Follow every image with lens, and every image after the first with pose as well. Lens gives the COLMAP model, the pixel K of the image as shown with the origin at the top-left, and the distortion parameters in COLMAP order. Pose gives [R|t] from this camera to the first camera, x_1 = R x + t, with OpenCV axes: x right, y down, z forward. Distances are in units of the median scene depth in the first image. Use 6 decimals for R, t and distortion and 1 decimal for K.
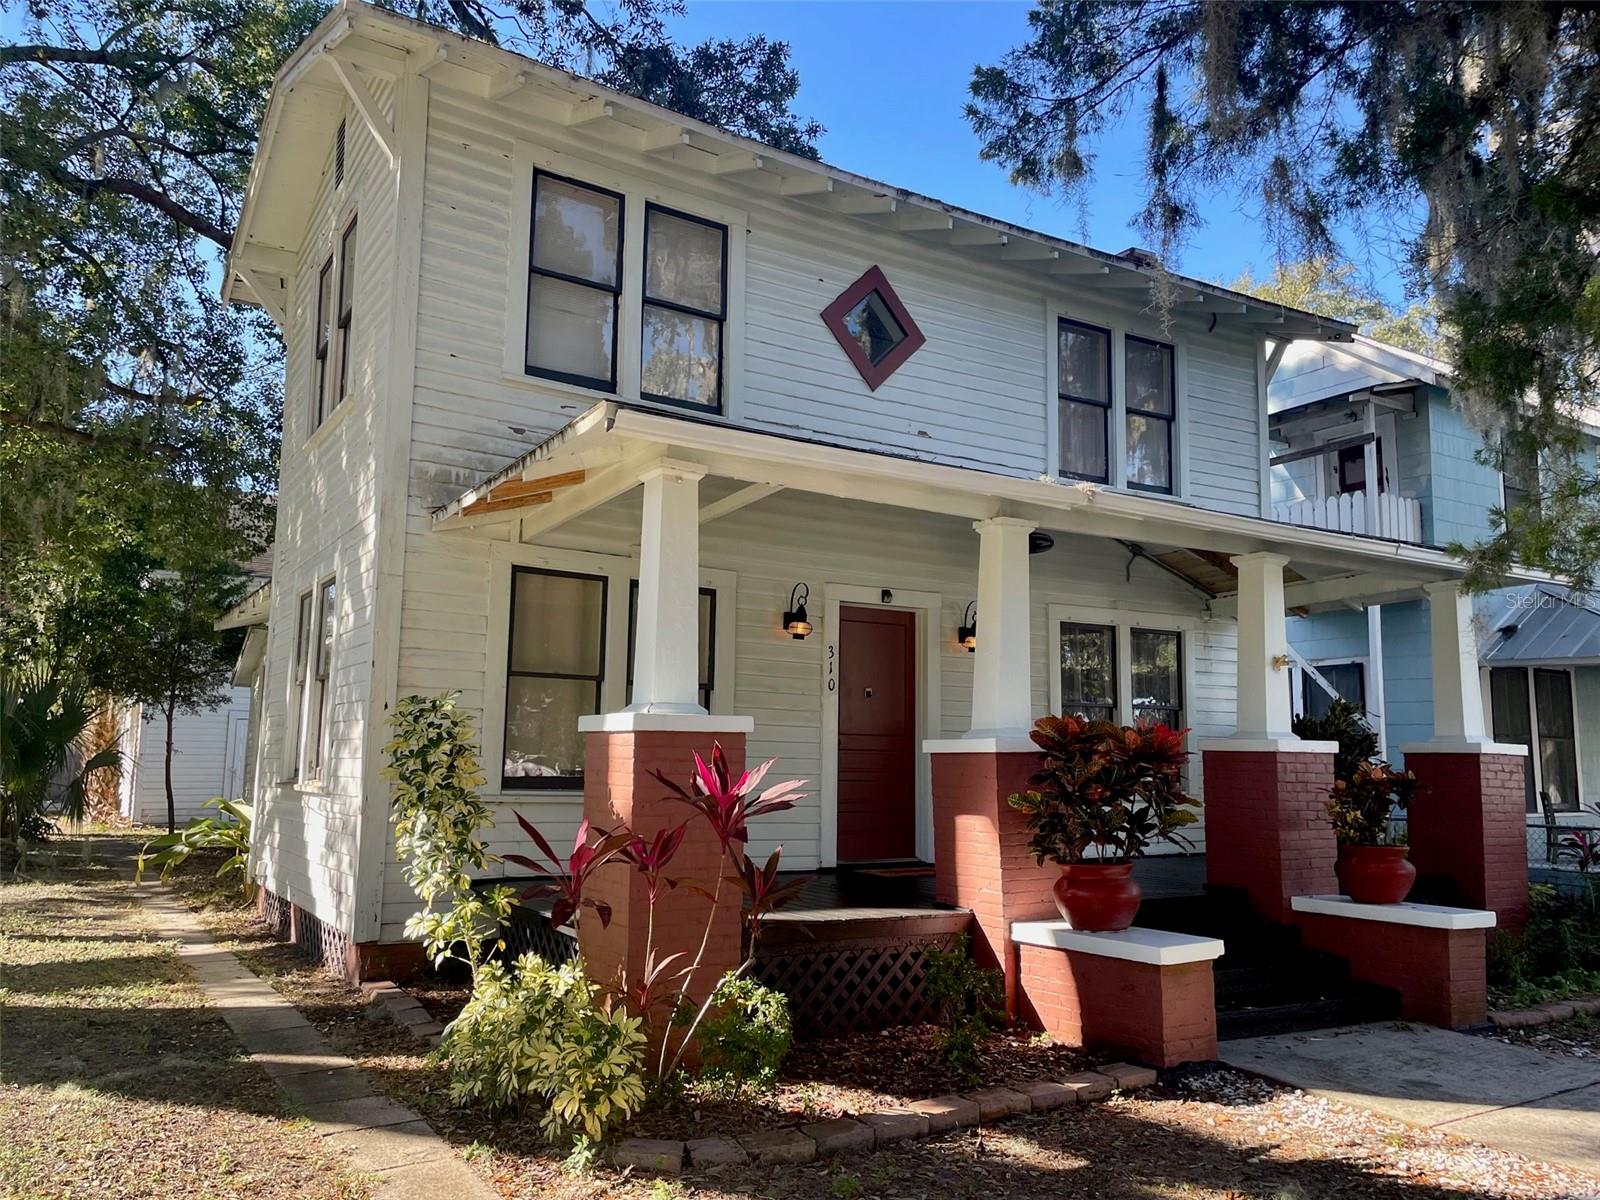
lens RADIAL K [[1210.8, 0, 801.0], [0, 1210.8, 605.0], [0, 0, 1]] dist [0.094787, -0.122956]
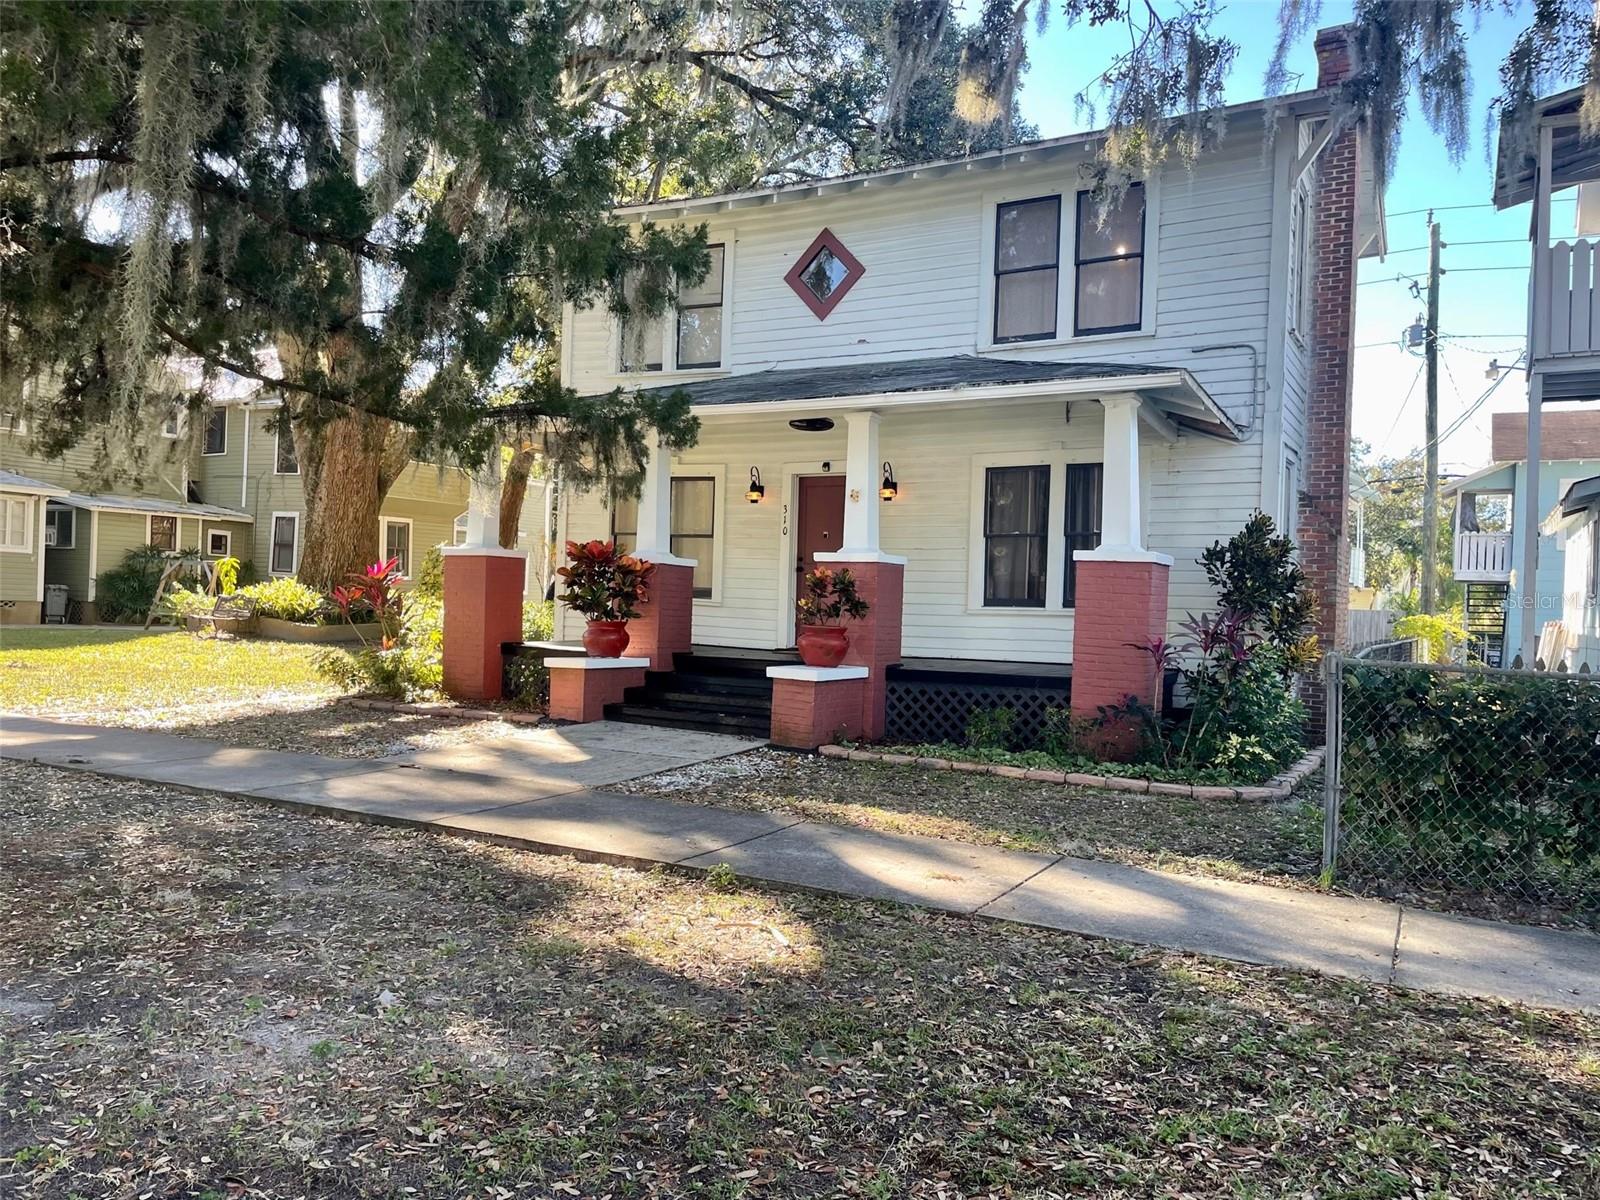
lens RADIAL K [[1210.8, 0, 778.0], [0, 1210.8, 613.8], [0, 0, 1]] dist [0.094787, -0.122956]
pose [[0.475738, 0.006688, -0.879562, 1.301118], [0.083656, 0.995094, 0.052814, 0.085068], [0.875600, -0.098707, 0.472845, 0.254387]]
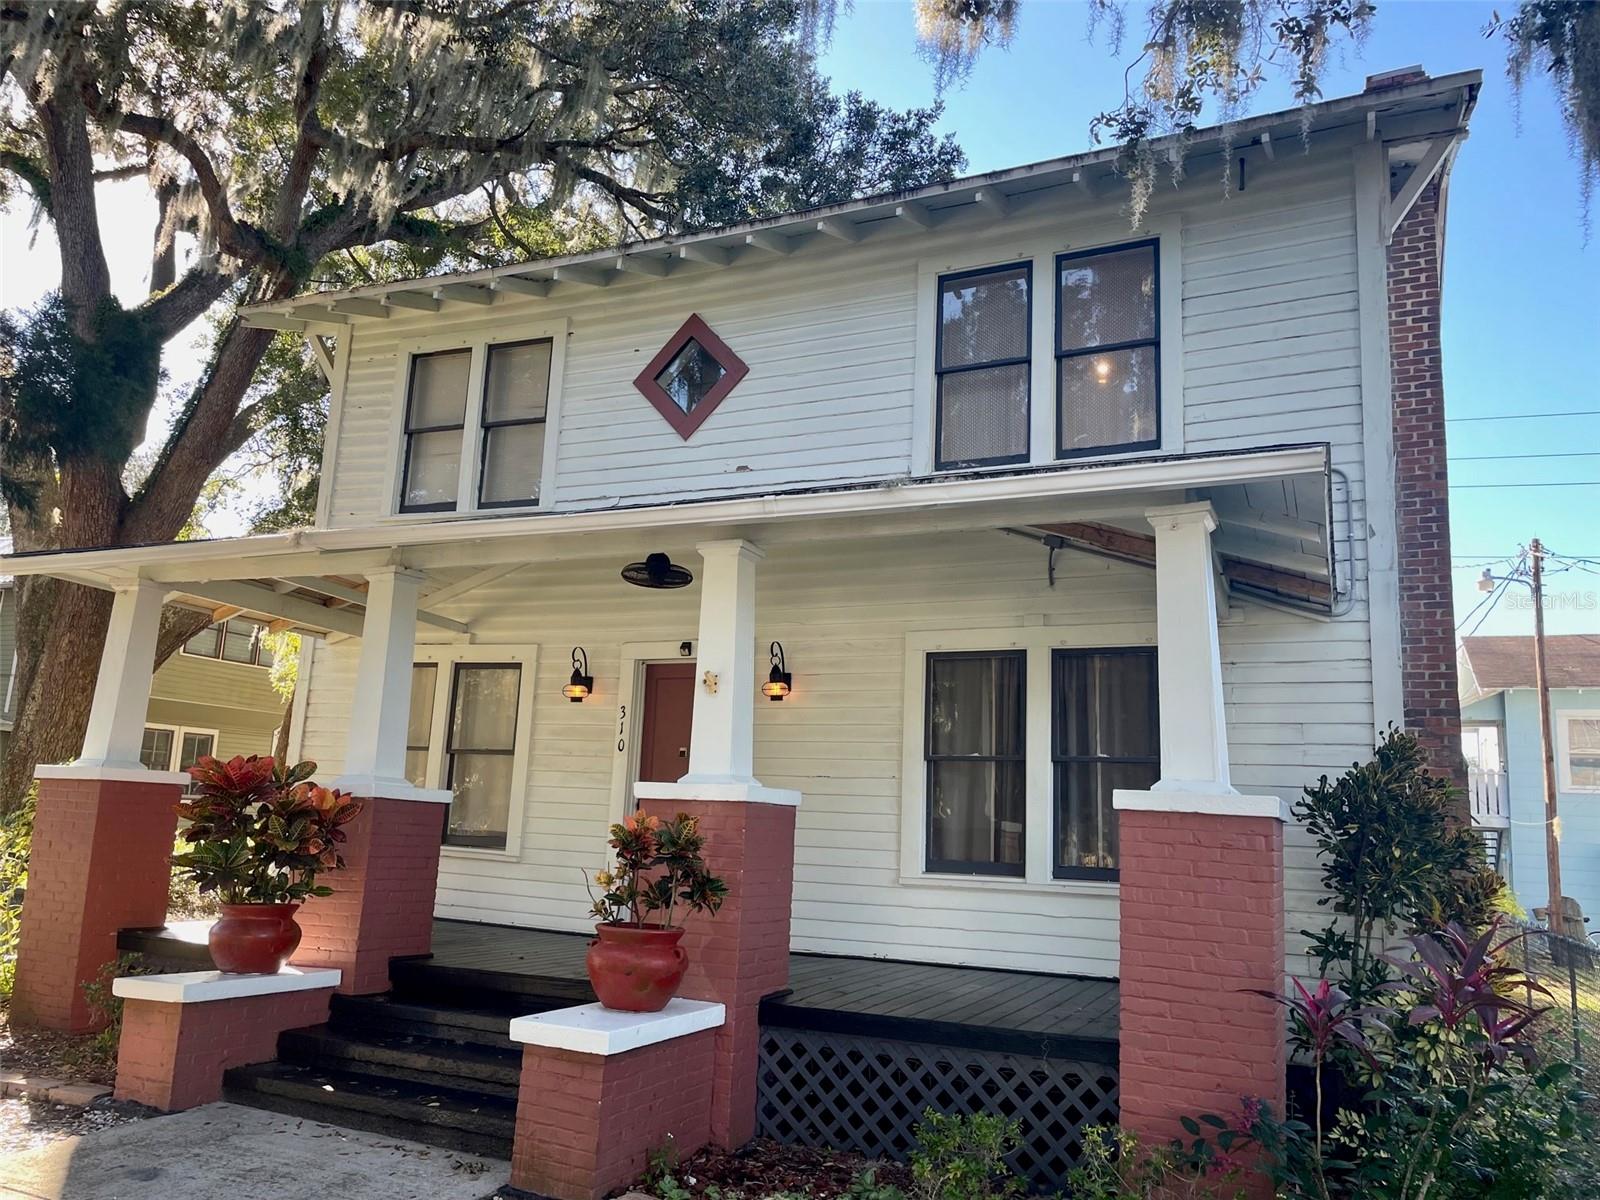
lens RADIAL K [[1210.8, 0, 791.5], [0, 1210.8, 606.3], [0, 0, 1]] dist [0.094787, -0.122956]
pose [[0.548327, -0.143954, -0.823781, 0.898292], [0.066438, 0.989458, -0.128683, 0.086914], [0.833621, 0.015830, 0.552110, 0.543413]]
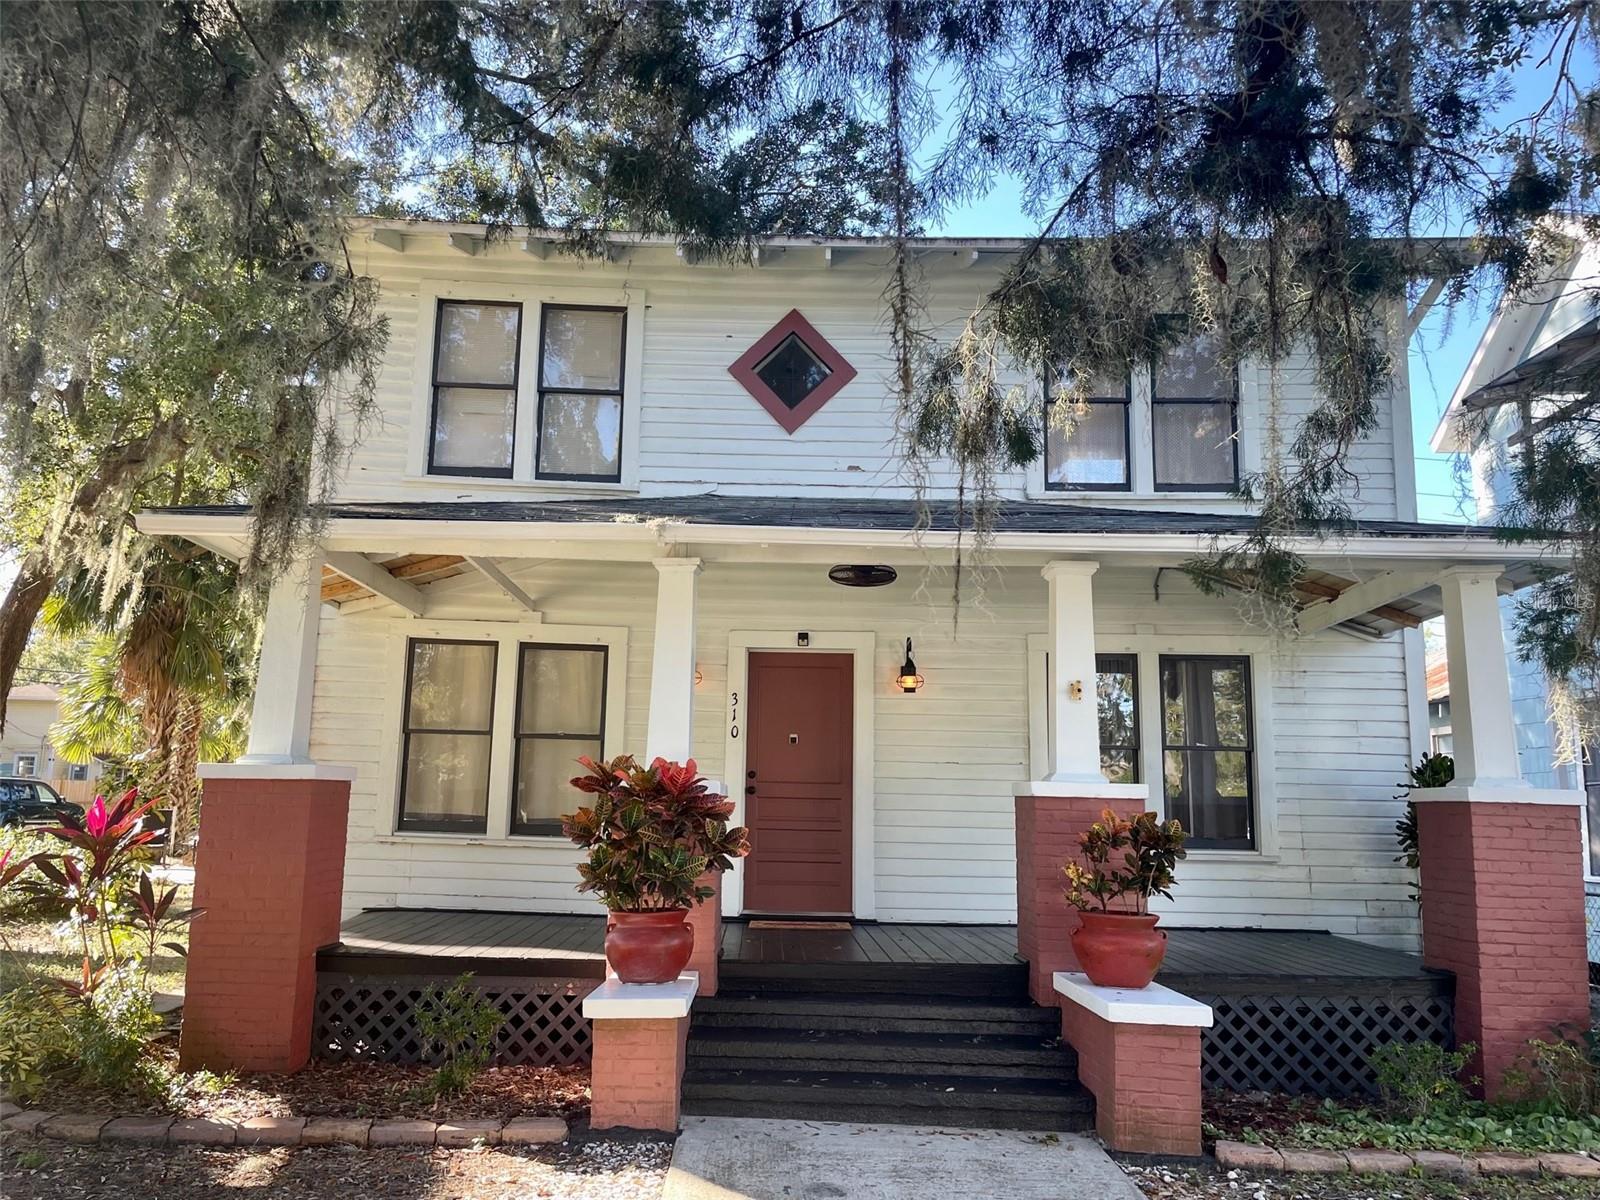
lens RADIAL K [[1210.8, 0, 785.1], [0, 1210.8, 603.6], [0, 0, 1]] dist [0.094787, -0.122956]
pose [[0.848158, -0.084854, -0.522904, 0.569823], [0.058553, 0.996056, -0.066661, 0.028171], [0.526498, 0.025922, 0.849781, 0.160047]]
